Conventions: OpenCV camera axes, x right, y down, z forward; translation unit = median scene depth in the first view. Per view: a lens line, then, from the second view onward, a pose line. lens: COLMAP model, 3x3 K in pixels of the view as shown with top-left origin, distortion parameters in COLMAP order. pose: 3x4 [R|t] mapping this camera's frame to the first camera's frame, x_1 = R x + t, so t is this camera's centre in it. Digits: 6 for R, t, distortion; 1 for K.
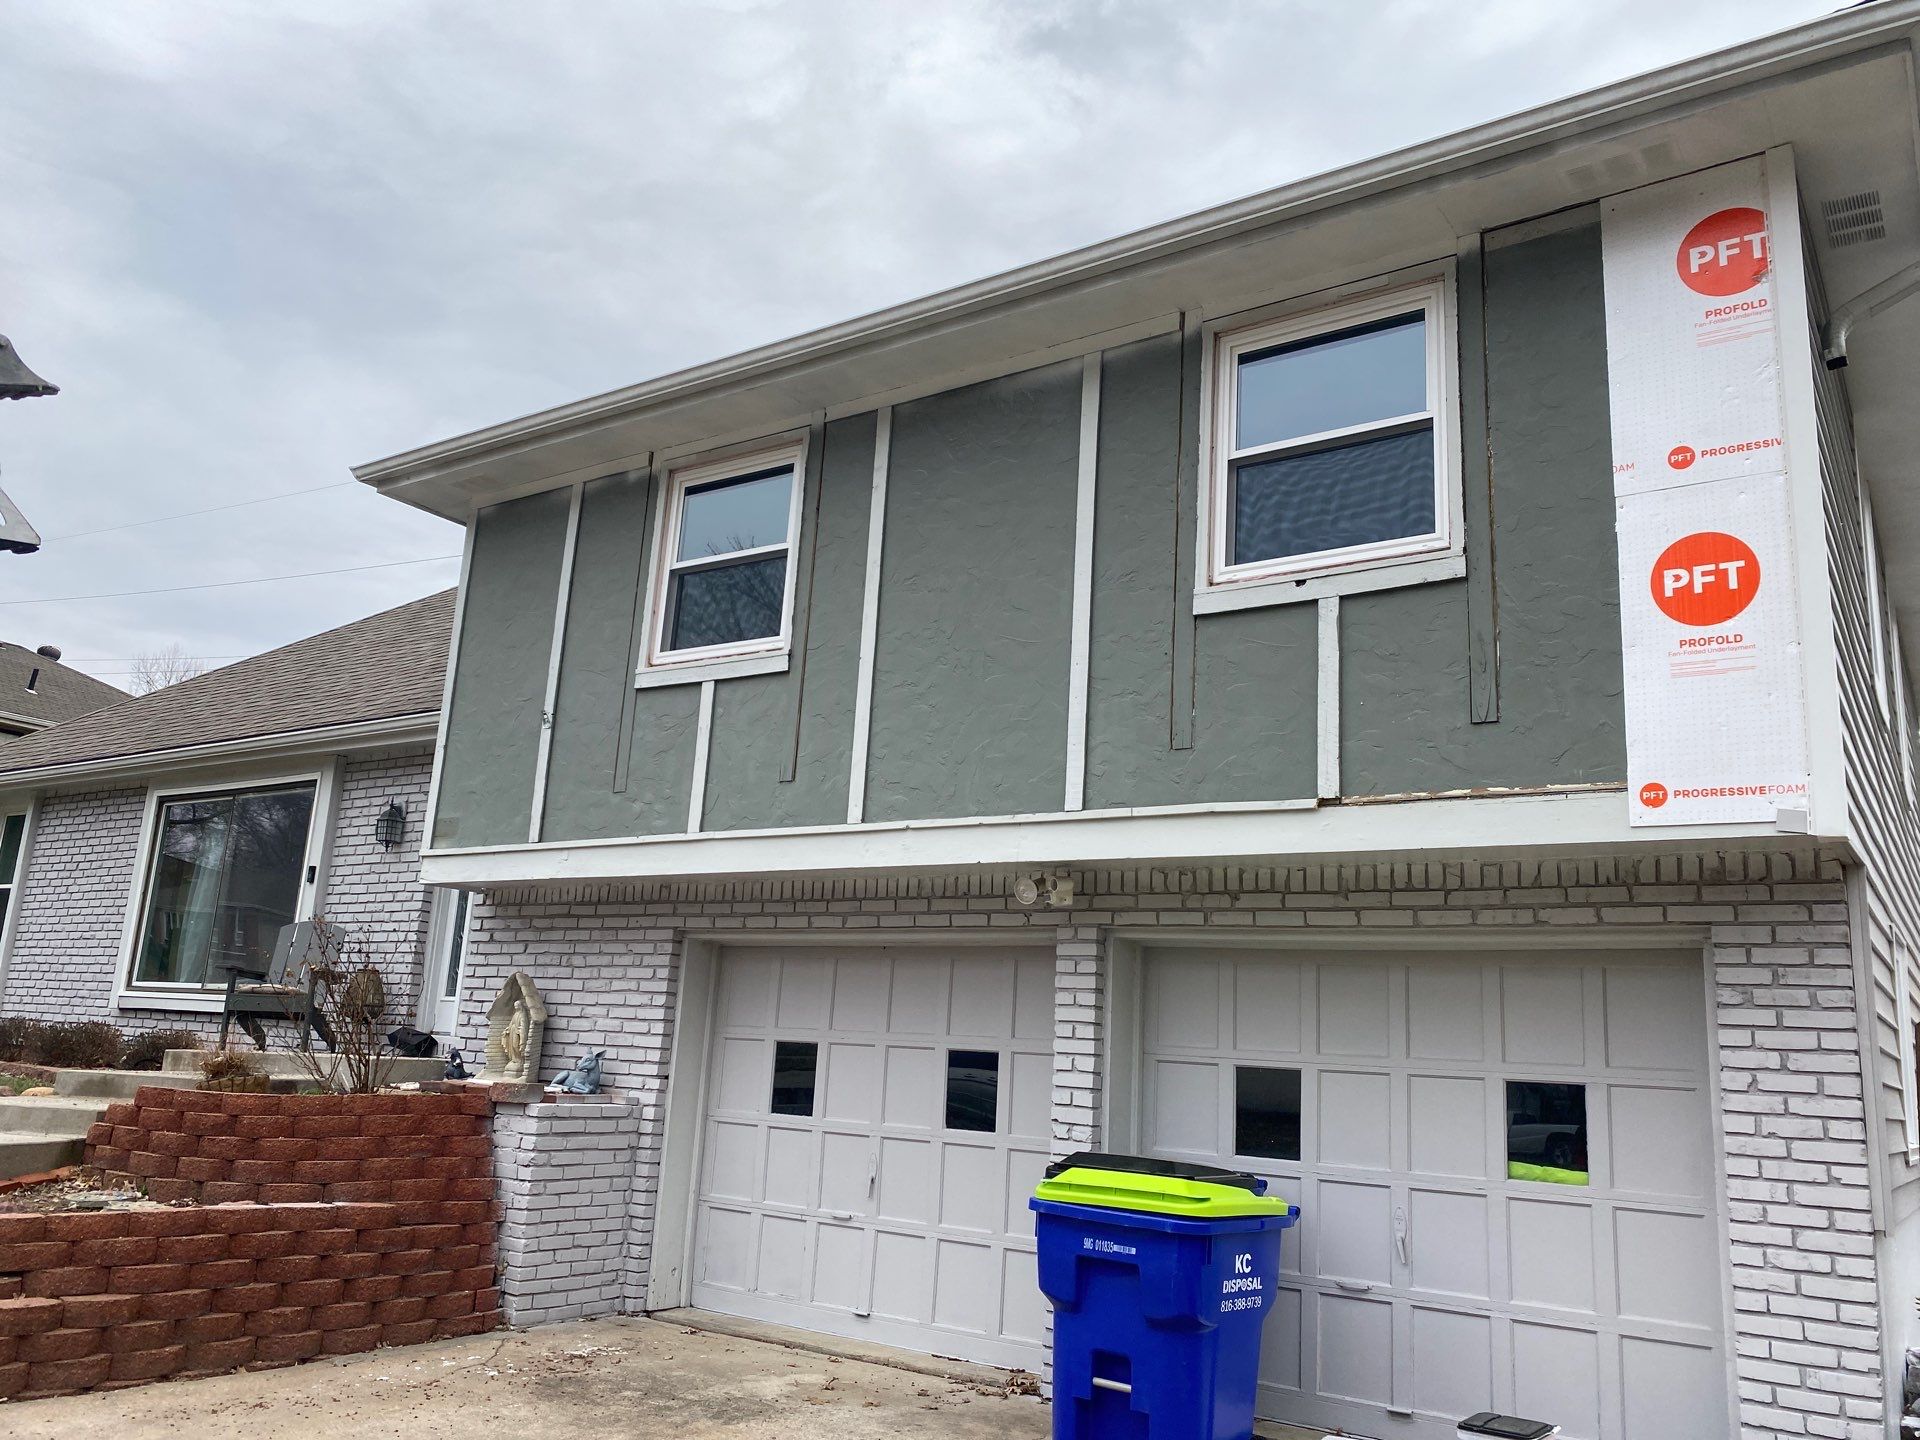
lens RADIAL K [[1456.7, 0, 966.4], [0, 1456.7, 709.5], [0, 0, 1]] dist [0.014526, -0.007284]
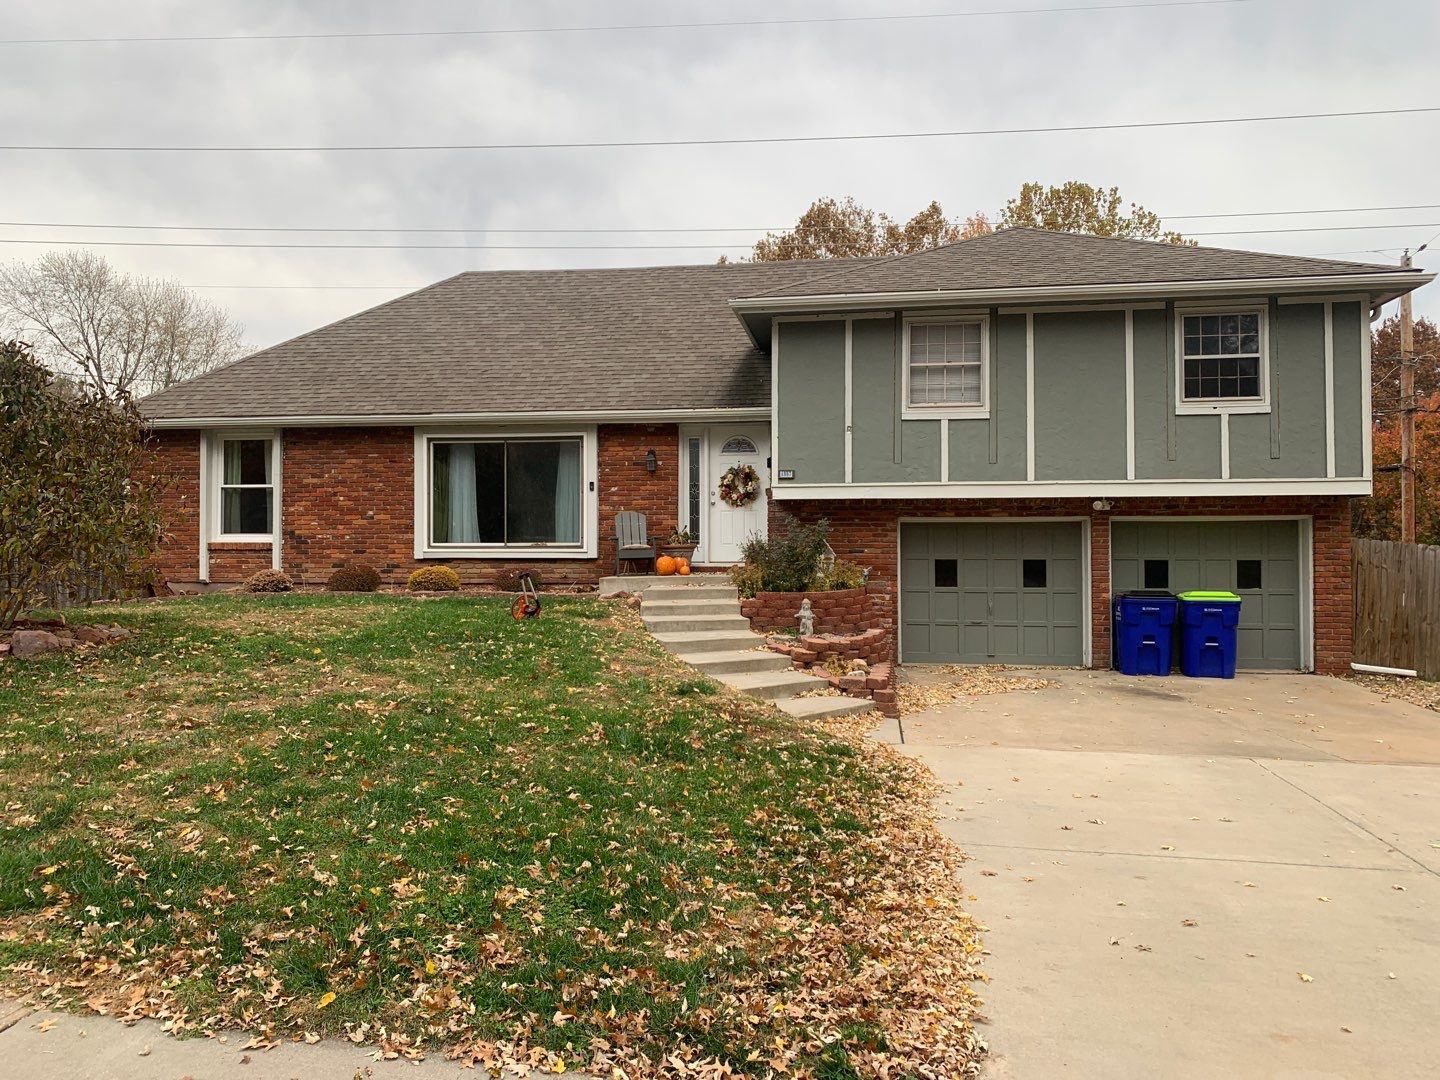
lens RADIAL K [[1092.5, 0, 724.8], [0, 1092.5, 532.1], [0, 0, 1]] dist [0.014526, -0.007284]
pose [[0.918435, -0.037411, 0.393800, -1.460121], [-0.047089, 0.978099, 0.202742, -0.222105], [-0.392760, -0.204748, 0.896559, -0.652003]]
